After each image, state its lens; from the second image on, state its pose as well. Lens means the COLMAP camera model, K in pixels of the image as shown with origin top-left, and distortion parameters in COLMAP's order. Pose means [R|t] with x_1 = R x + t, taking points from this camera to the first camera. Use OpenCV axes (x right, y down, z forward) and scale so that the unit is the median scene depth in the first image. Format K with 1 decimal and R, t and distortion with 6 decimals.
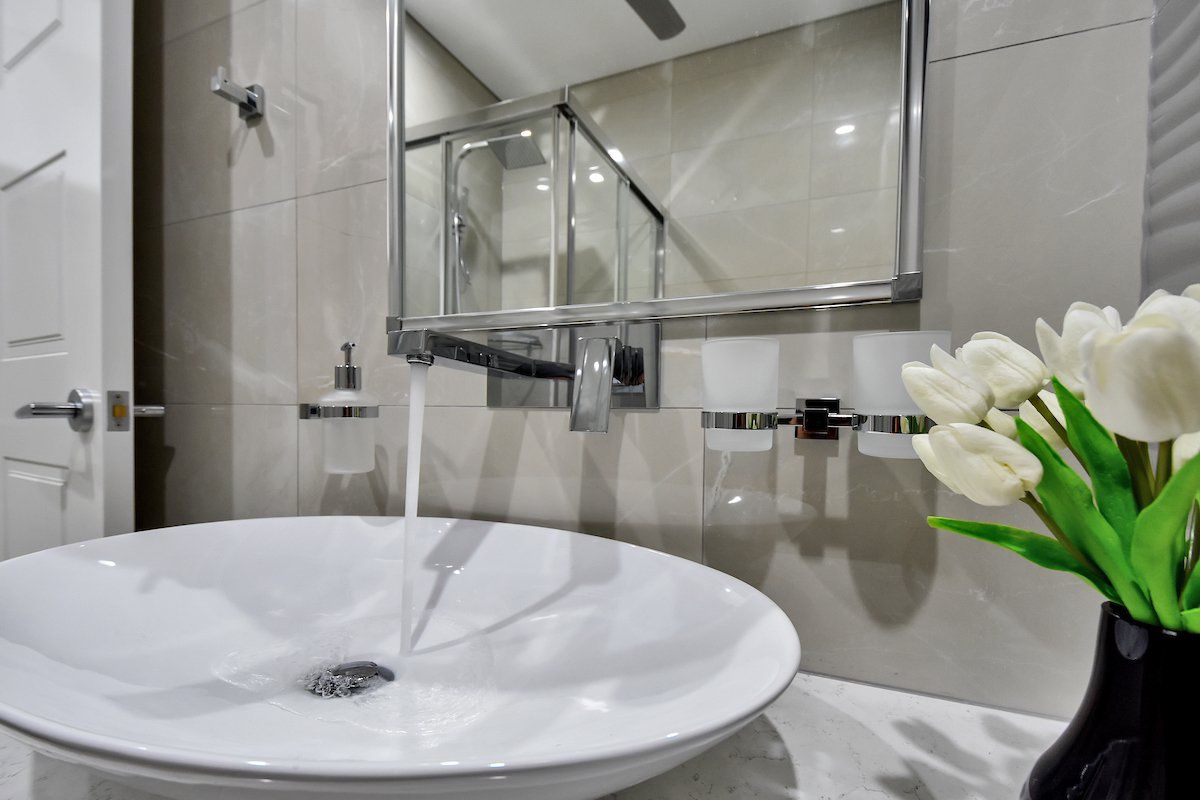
lens RADIAL K [[526.8, 0, 606.2], [0, 526.8, 406.6], [0, 0, 1]] dist [0.012864, -0.000183]
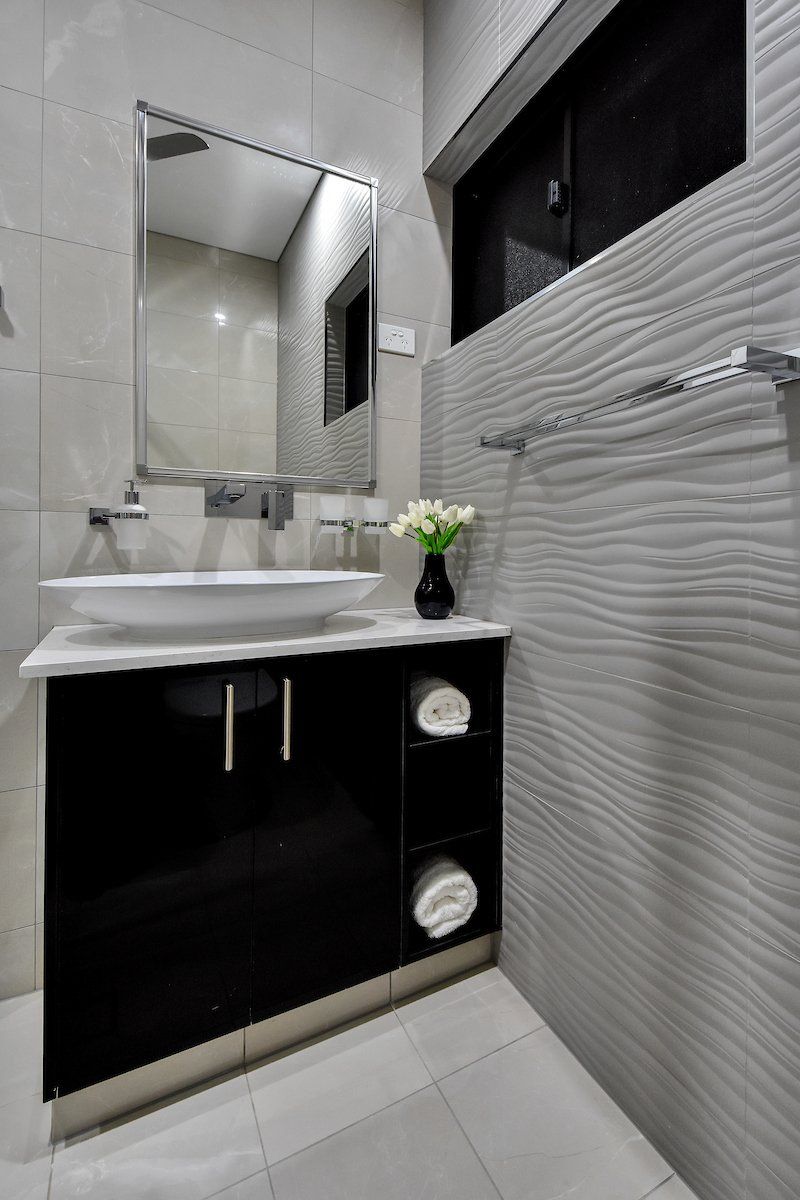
lens RADIAL K [[526.8, 0, 400.0], [0, 526.8, 600.0], [0, 0, 1]] dist [0.012864, -0.000183]
pose [[0.655757, -0.073106, 0.751424, -1.555712], [0.002305, 0.995490, 0.094840, 0.156944], [-0.754969, -0.060460, 0.652968, -1.114964]]
